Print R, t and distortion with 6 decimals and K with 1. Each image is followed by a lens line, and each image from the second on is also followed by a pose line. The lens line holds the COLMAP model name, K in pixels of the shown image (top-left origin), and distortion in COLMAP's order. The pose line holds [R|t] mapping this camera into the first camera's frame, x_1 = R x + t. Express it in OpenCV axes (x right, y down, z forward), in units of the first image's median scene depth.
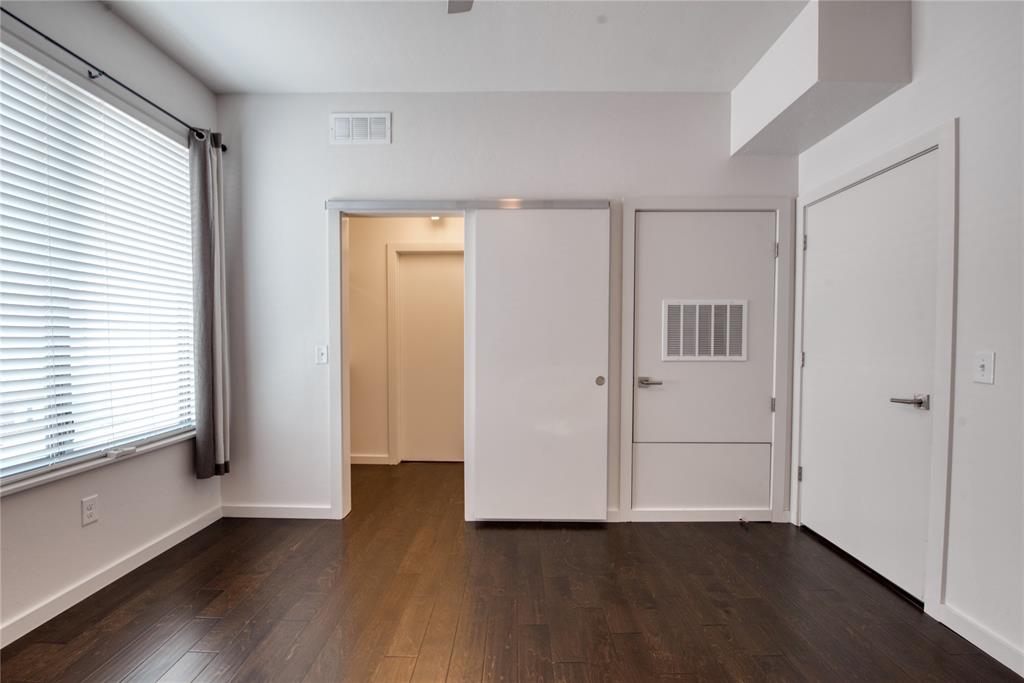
lens RADIAL K [[446.3, 0, 513.6], [0, 446.3, 350.2], [0, 0, 1]] dist [-0.000217, -0.011093]
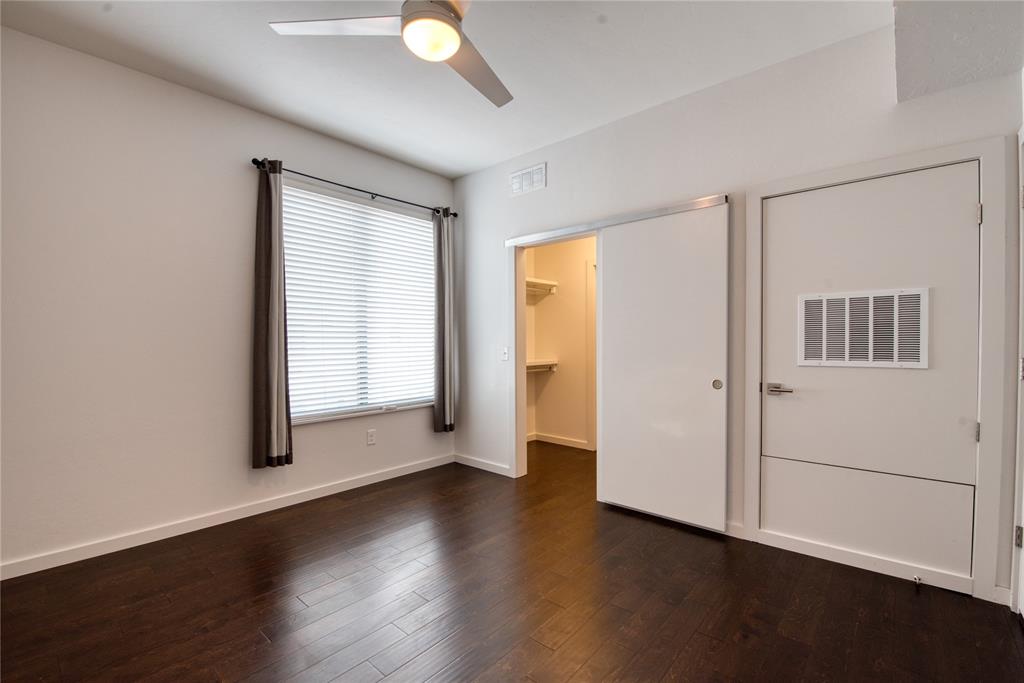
lens RADIAL K [[446.3, 0, 513.6], [0, 446.3, 350.2], [0, 0, 1]] dist [-0.000217, -0.011093]
pose [[0.758157, 0.006477, -0.652039, 0.480581], [-0.011432, 0.999929, -0.003359, 0.003479], [0.651971, 0.010000, 0.758178, -0.010392]]
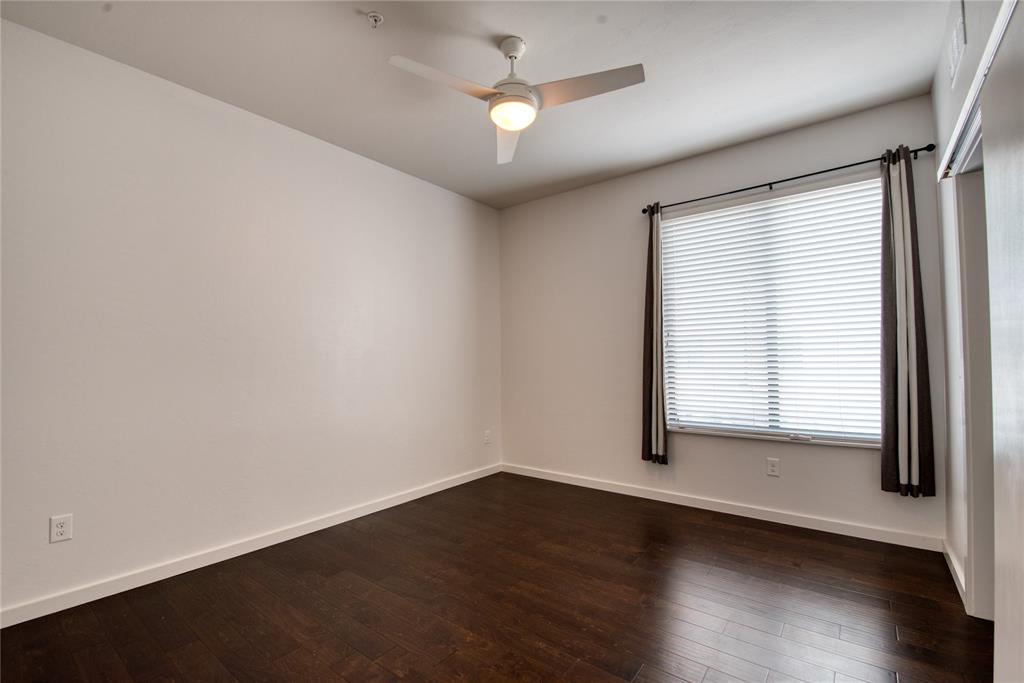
lens RADIAL K [[446.3, 0, 513.6], [0, 446.3, 350.2], [0, 0, 1]] dist [-0.000217, -0.011093]
pose [[-0.604568, -0.007117, -0.796522, 0.596301], [-0.009333, 0.999955, -0.001851, -0.025590], [0.796499, 0.006315, -0.604607, 0.863780]]
